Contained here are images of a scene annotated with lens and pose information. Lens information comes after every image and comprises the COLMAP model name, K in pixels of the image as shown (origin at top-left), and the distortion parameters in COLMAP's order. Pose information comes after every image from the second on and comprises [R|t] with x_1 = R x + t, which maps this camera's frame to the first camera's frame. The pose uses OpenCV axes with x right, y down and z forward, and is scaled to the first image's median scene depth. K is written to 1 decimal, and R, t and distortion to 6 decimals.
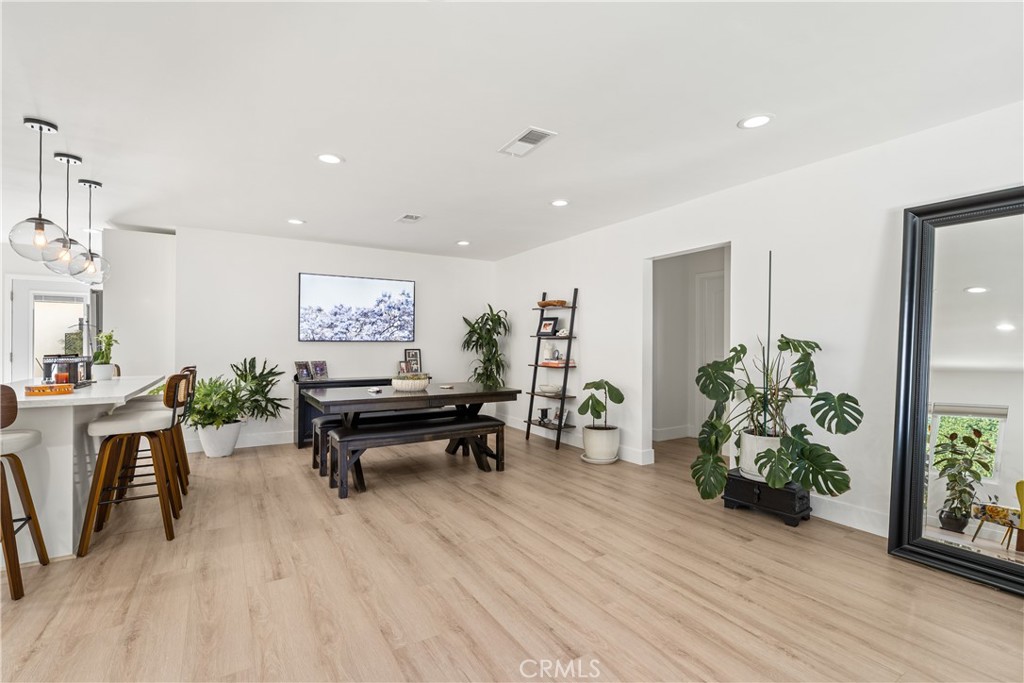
lens RADIAL K [[469.5, 0, 512.0], [0, 469.5, 341.5], [0, 0, 1]] dist [0.001861, 0.000232]
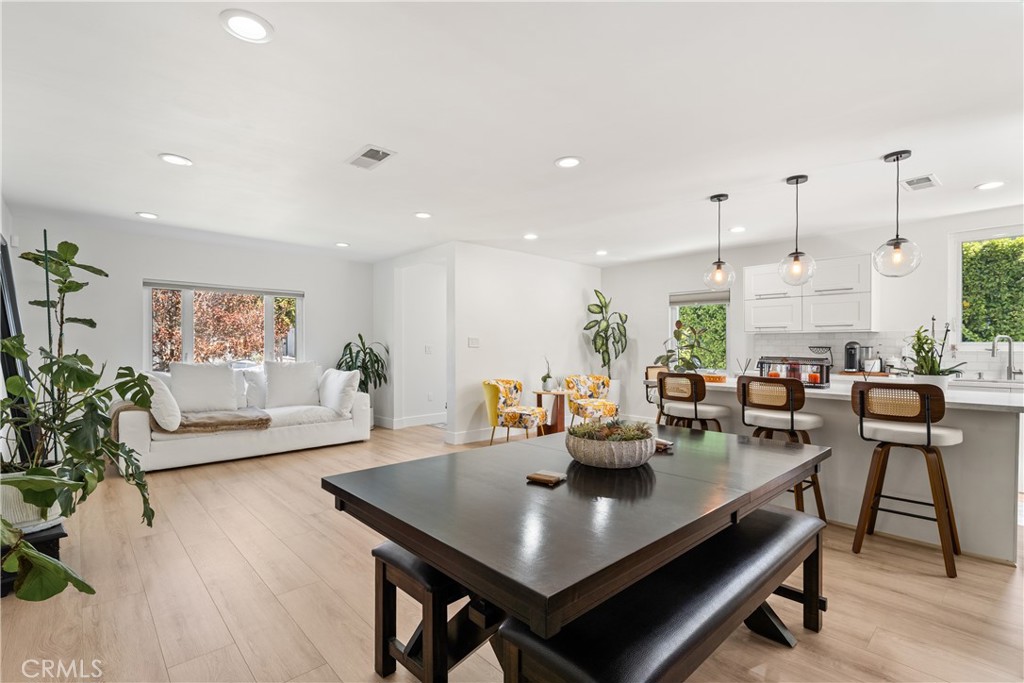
lens RADIAL K [[469.5, 0, 512.0], [0, 469.5, 341.5], [0, 0, 1]] dist [0.001861, 0.000232]
pose [[-0.980091, -0.004890, -0.198488, -0.040501], [-0.001715, 0.999868, -0.016162, 0.005838], [0.198541, -0.015500, -0.979970, 1.191872]]
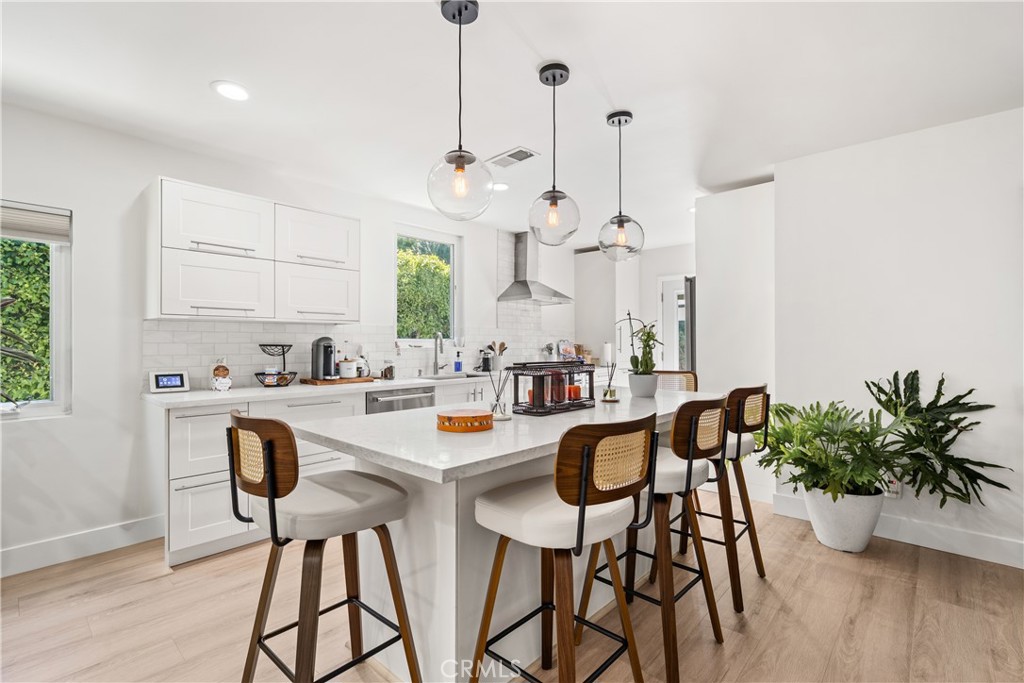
lens RADIAL K [[469.5, 0, 512.0], [0, 469.5, 341.5], [0, 0, 1]] dist [0.001861, 0.000232]
pose [[0.277790, -0.004809, -0.960630, -0.186949], [0.008371, 0.999962, -0.002586, -0.000020], [0.960605, -0.007323, 0.277820, 0.454185]]
